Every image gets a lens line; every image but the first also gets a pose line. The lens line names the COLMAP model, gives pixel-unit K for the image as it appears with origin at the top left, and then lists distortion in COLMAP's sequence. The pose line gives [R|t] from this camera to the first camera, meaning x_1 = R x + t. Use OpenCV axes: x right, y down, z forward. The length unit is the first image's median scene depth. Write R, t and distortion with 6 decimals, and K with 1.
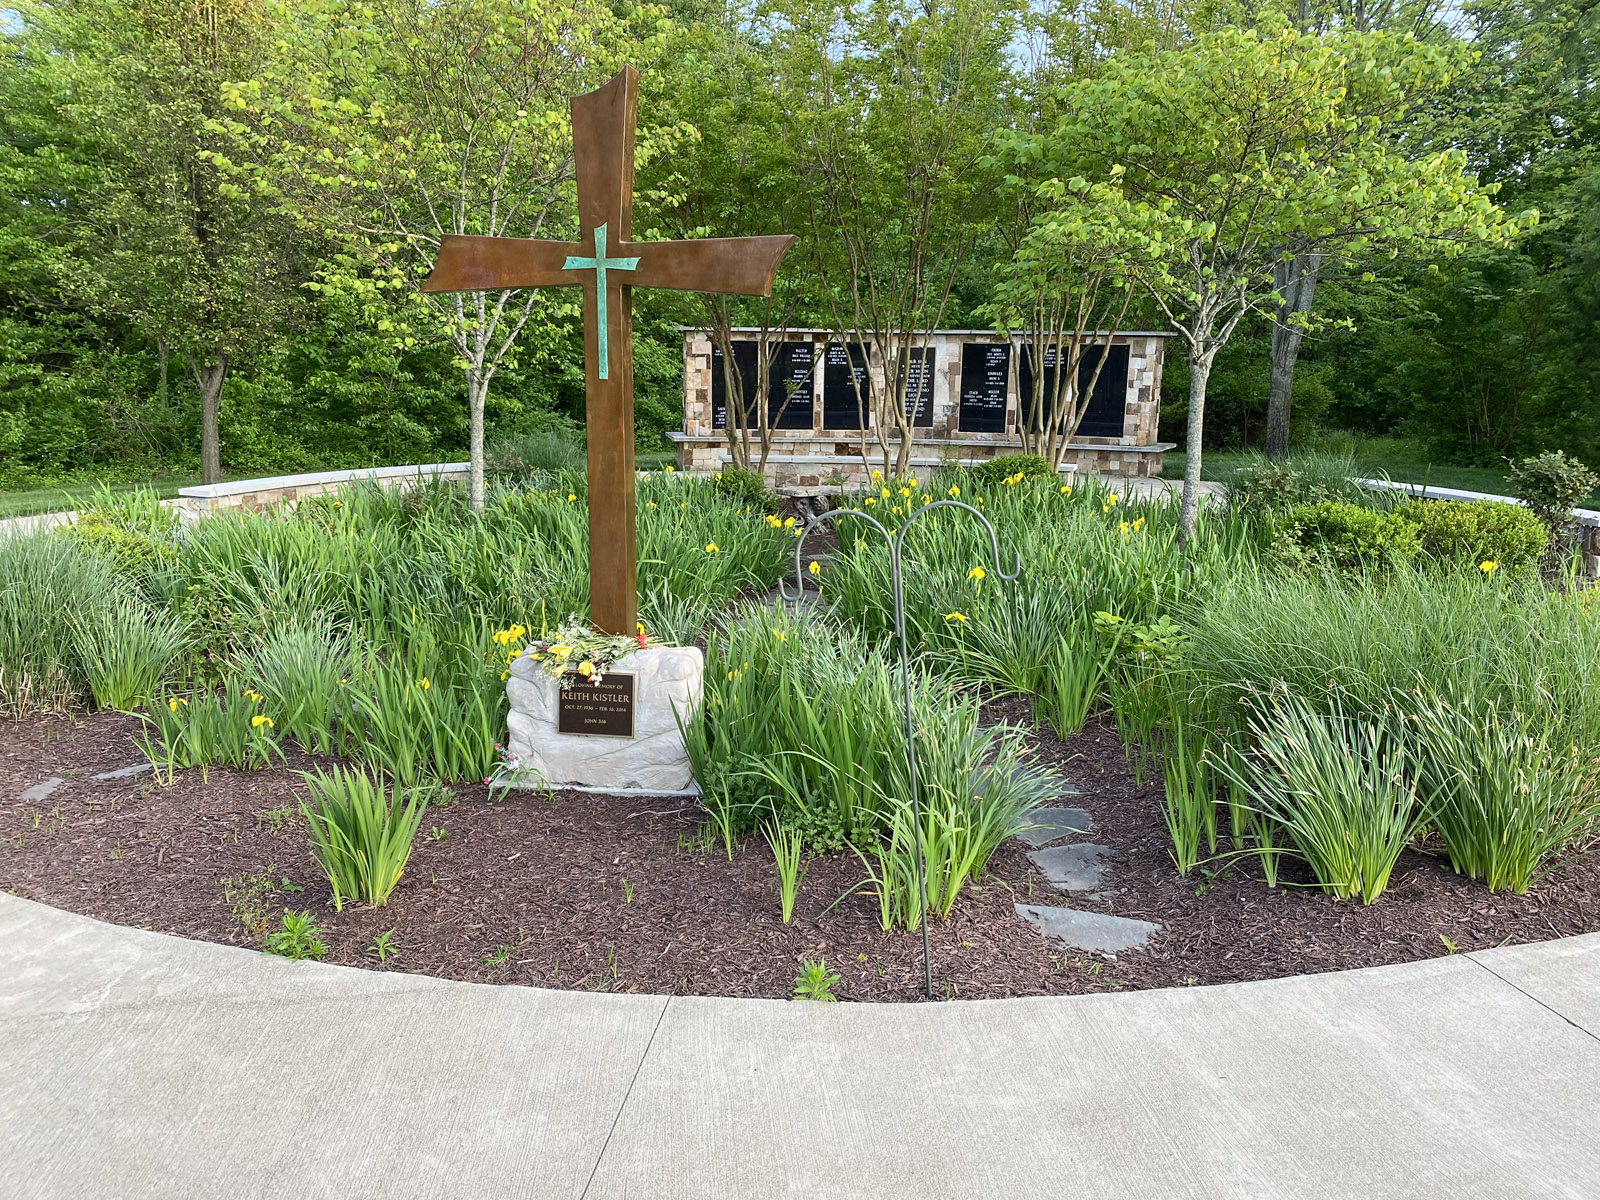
lens RADIAL K [[1207.0, 0, 800.0], [0, 1207.0, 600.0], [0, 0, 1]] dist [0.045124, -0.003004]
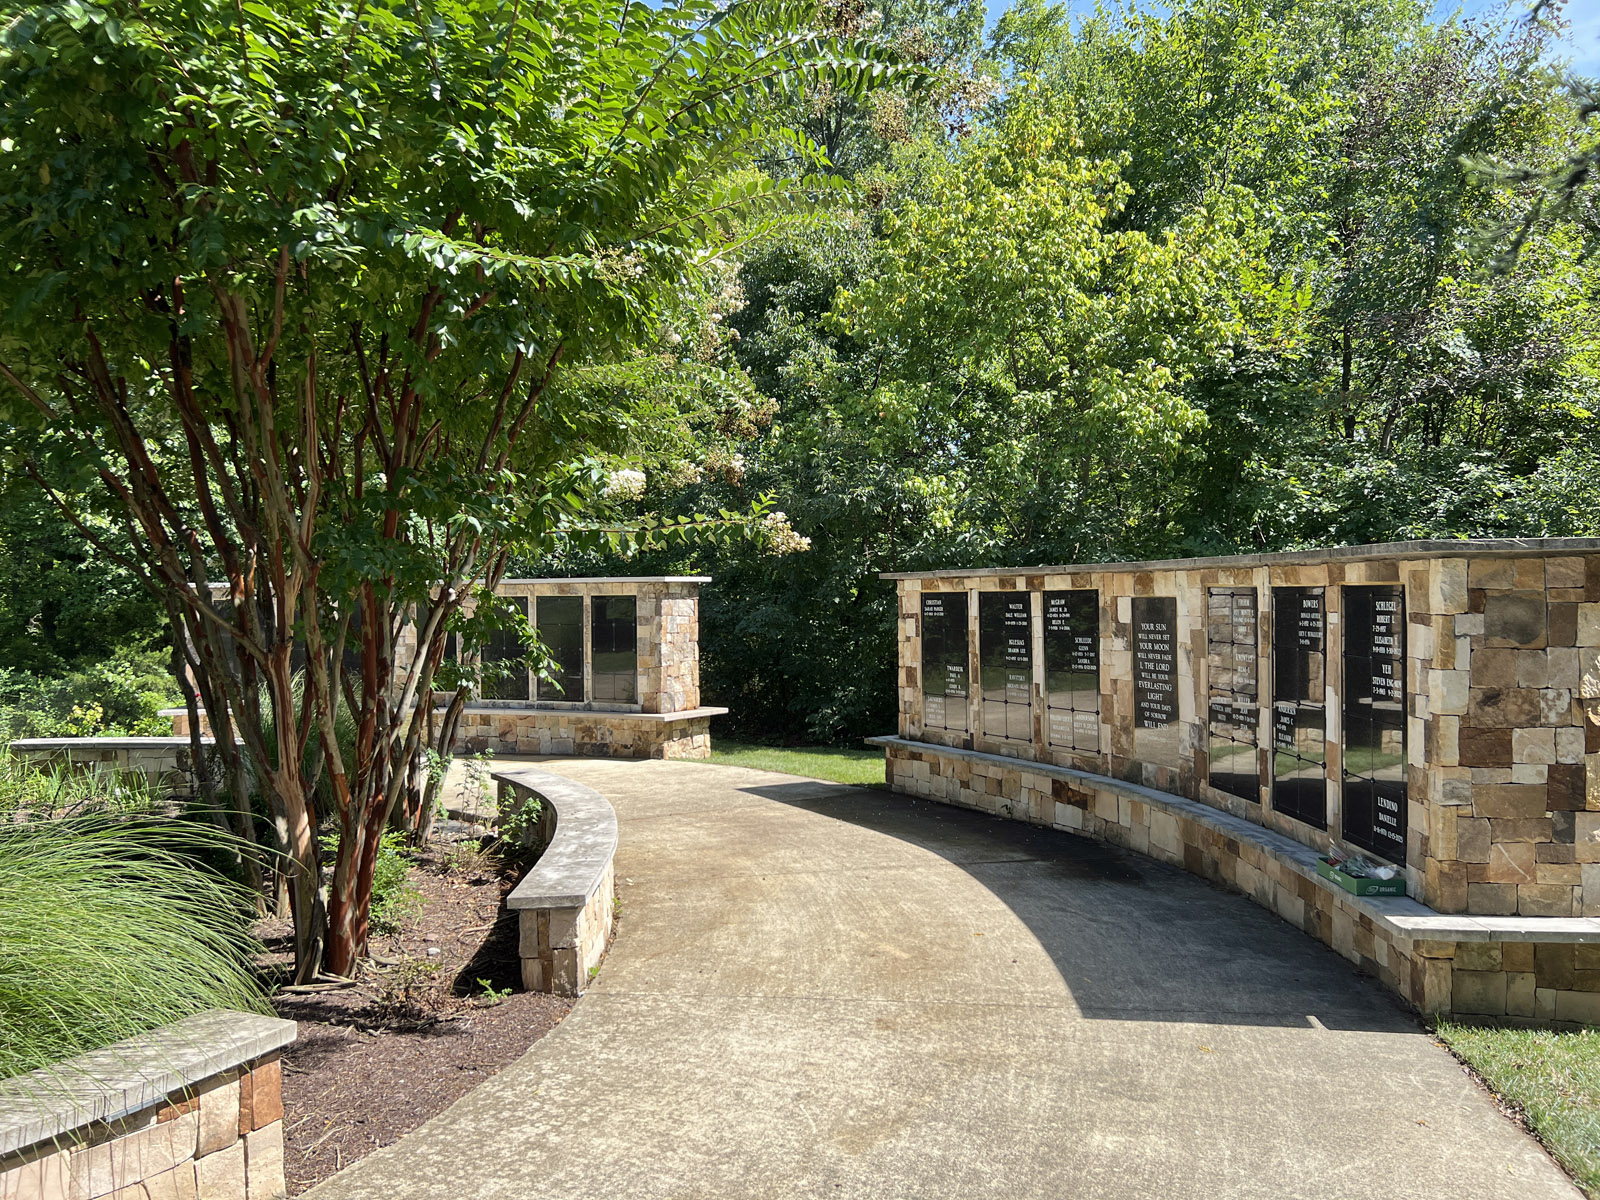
lens RADIAL K [[1194.9, 0, 800.0], [0, 1194.9, 600.0], [0, 0, 1]] dist [-0.000216, -0.001001]
pose [[0.391585, -0.013838, -0.920038, 0.477765], [-0.172597, 0.981034, -0.088216, -0.143975], [0.903809, 0.193340, 0.381770, 0.702683]]
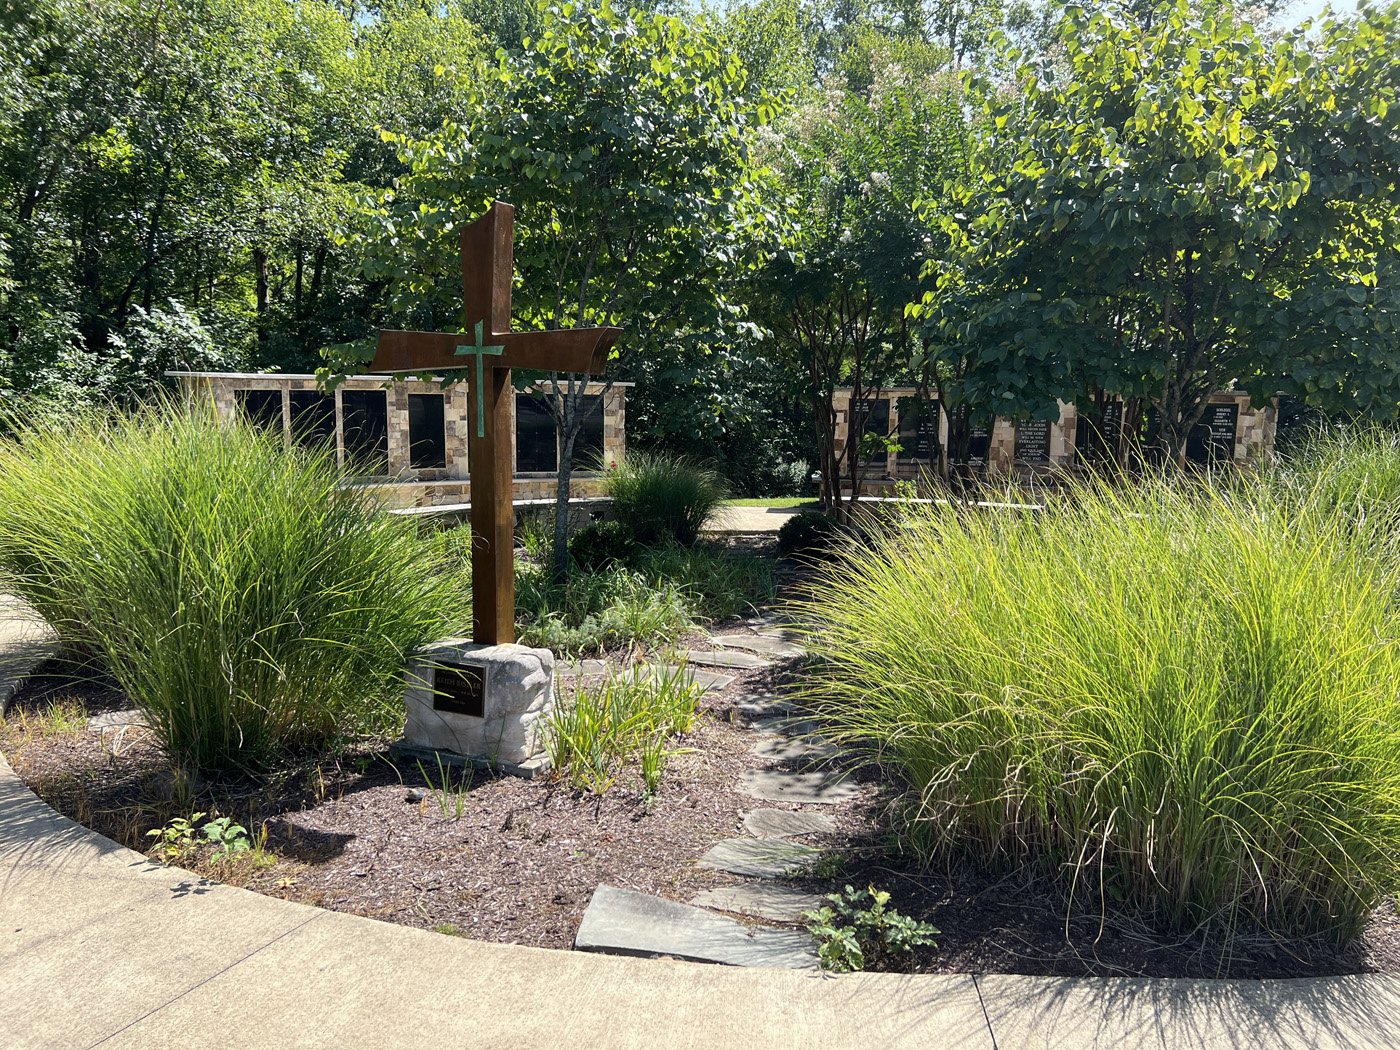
lens RADIAL K [[1045.5, 0, 700.0], [0, 1045.5, 525.0], [0, 0, 1]] dist [-0.000216, -0.001001]
pose [[0.952975, 0.037031, -0.300779, 0.097773], [-0.063231, 0.994959, -0.077841, -0.003868], [0.296381, 0.093199, 0.950512, 0.002880]]
